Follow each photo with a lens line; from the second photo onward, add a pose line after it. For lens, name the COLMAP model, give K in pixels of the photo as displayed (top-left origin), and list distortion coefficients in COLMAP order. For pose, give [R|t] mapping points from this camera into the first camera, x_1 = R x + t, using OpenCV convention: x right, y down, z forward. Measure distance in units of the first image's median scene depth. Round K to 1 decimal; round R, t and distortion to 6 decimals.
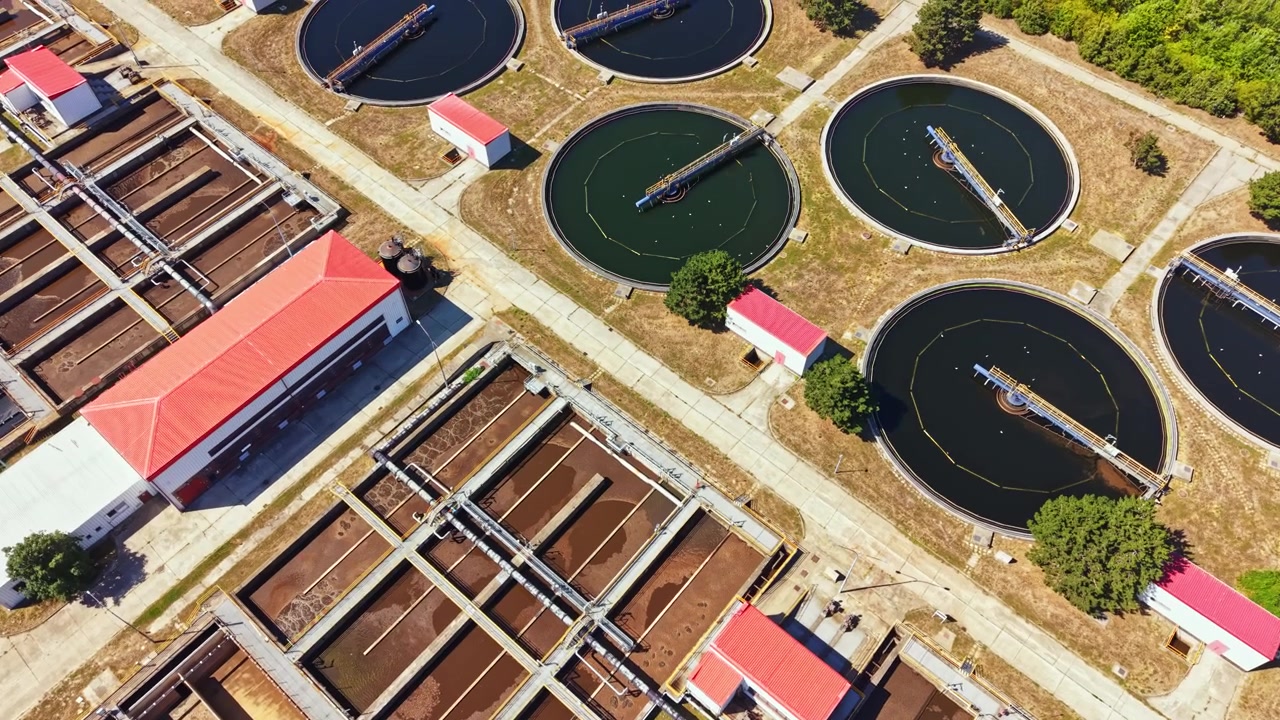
lens RADIAL K [[939.6, 0, 640.0], [0, 939.6, 360.0], [0, 0, 1]] dist [0.052829, -0.062785]
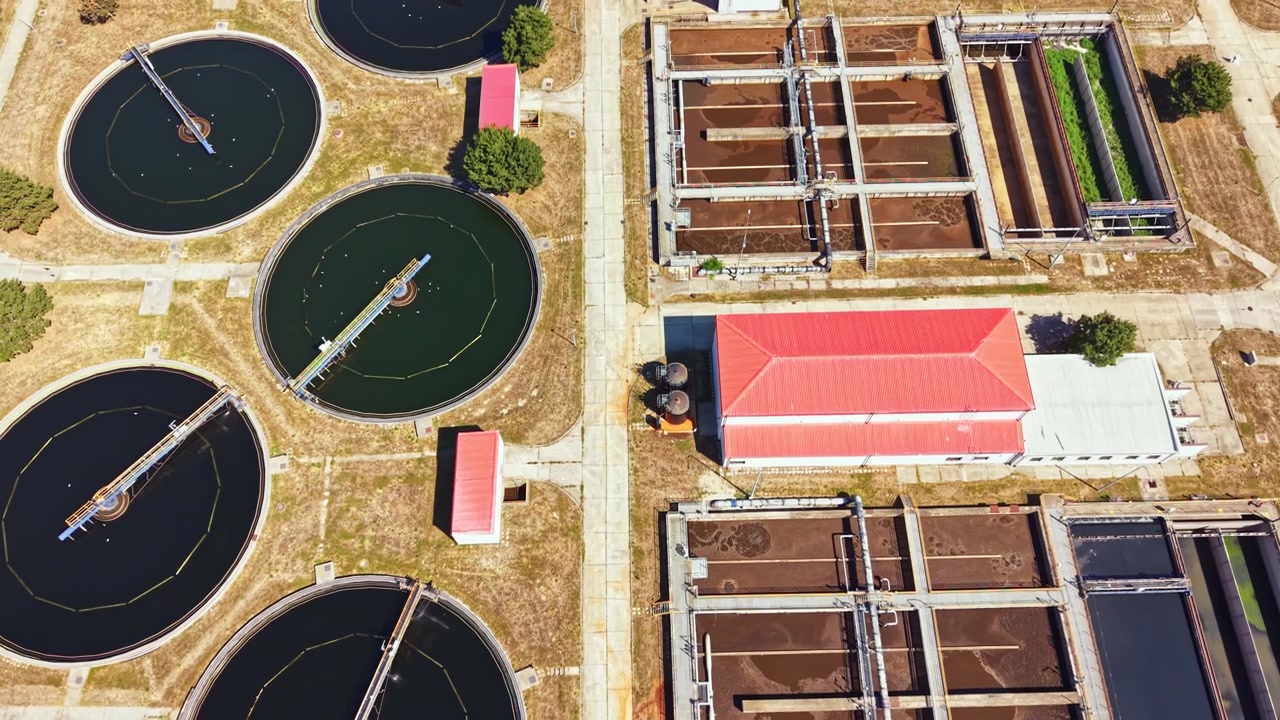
lens RADIAL K [[939.6, 0, 640.0], [0, 939.6, 360.0], [0, 0, 1]] dist [0.052829, -0.062785]
pose [[-0.668578, -0.672207, 0.318026, -0.487115], [0.612238, -0.254818, 0.748486, -0.785979], [-0.422099, 0.695130, 0.581917, 0.445532]]
